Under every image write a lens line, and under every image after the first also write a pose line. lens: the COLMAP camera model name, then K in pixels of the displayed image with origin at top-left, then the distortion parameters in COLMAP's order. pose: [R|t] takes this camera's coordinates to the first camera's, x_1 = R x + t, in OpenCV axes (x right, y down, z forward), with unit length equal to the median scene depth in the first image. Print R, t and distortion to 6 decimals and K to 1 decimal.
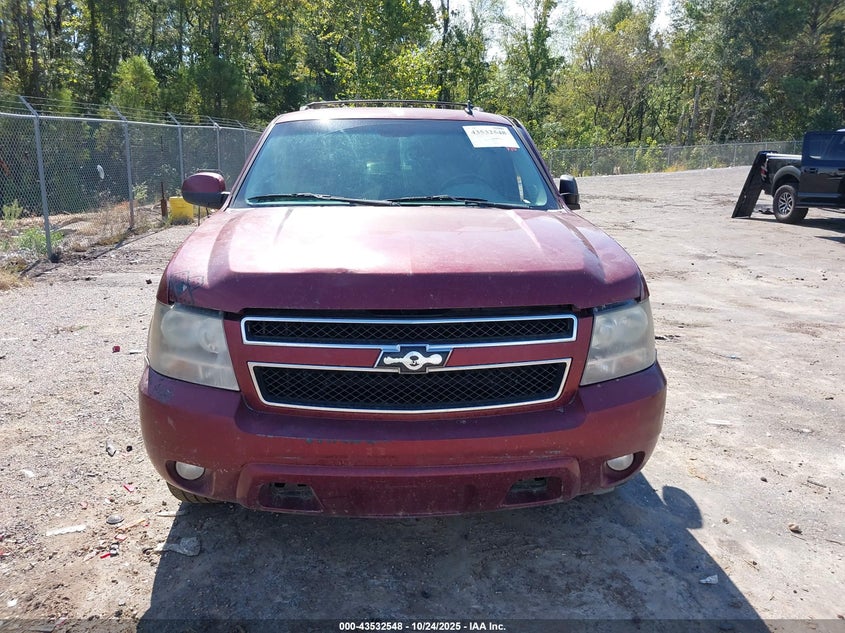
lens RADIAL K [[652.3, 0, 422.5], [0, 652.3, 316.5], [0, 0, 1]] dist [-0.010273, -0.007003]
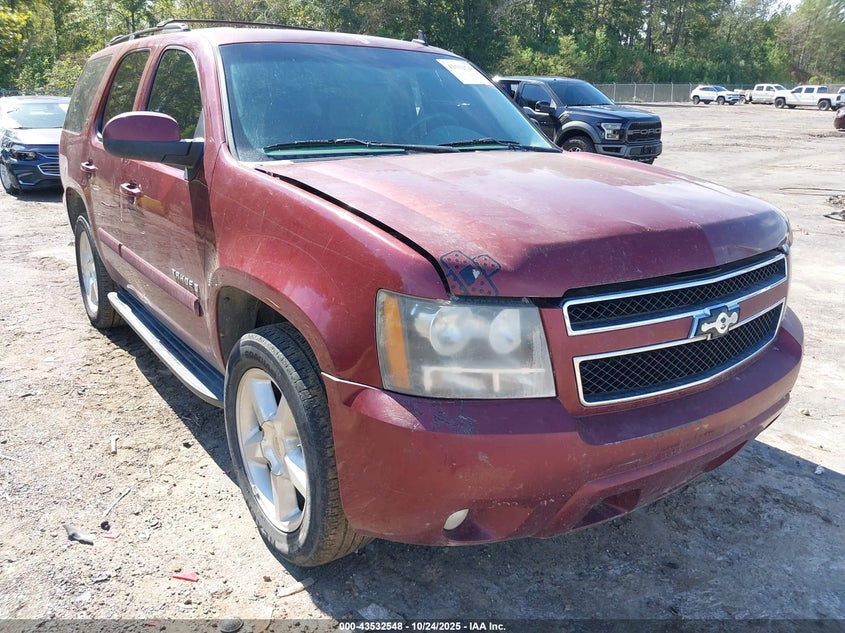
lens RADIAL K [[652.3, 0, 422.5], [0, 652.3, 316.5], [0, 0, 1]] dist [-0.010273, -0.007003]
pose [[0.846054, -0.148454, 0.512009, -0.797896], [0.106921, 0.988182, 0.109839, -0.082395], [-0.522264, -0.038185, 0.851928, 0.426015]]
